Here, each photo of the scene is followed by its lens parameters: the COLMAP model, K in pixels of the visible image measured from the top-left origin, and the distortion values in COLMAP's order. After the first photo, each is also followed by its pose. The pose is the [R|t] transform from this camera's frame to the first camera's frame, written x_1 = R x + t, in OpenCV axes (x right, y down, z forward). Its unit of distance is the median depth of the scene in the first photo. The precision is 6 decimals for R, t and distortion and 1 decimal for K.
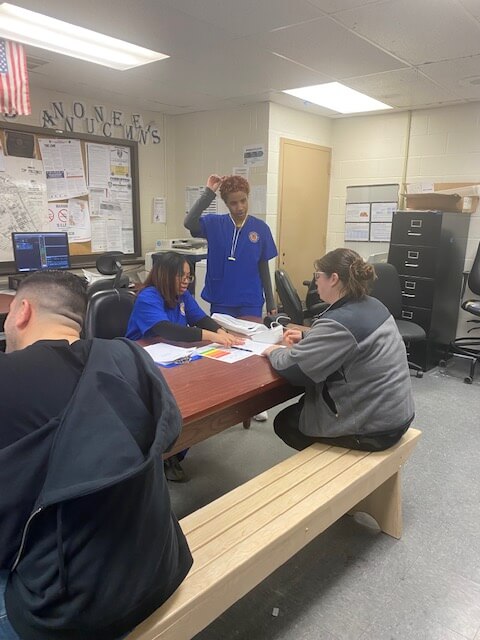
lens RADIAL K [[497.3, 0, 241.3], [0, 497.3, 323.3], [0, 0, 1]] dist [0.000664, 0.010365]
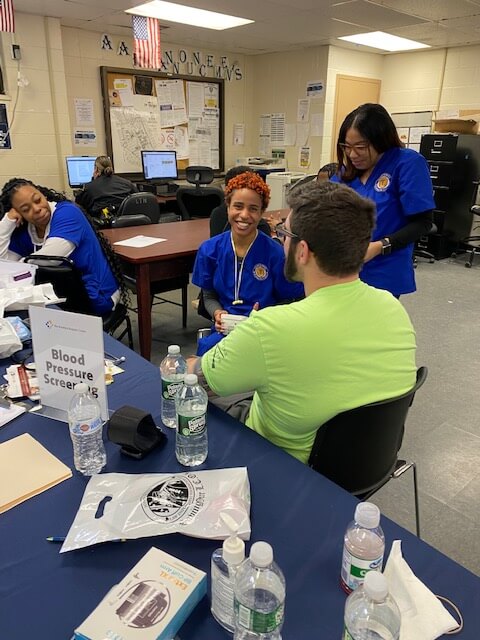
lens RADIAL K [[497.3, 0, 236.0], [0, 497.3, 317.4], [0, 0, 1]] dist [0.000664, 0.010365]
pose [[0.990191, 0.043431, -0.132797, 0.019869], [-0.026079, 0.991209, 0.129713, 0.082861], [0.137263, -0.124978, 0.982619, -0.356944]]
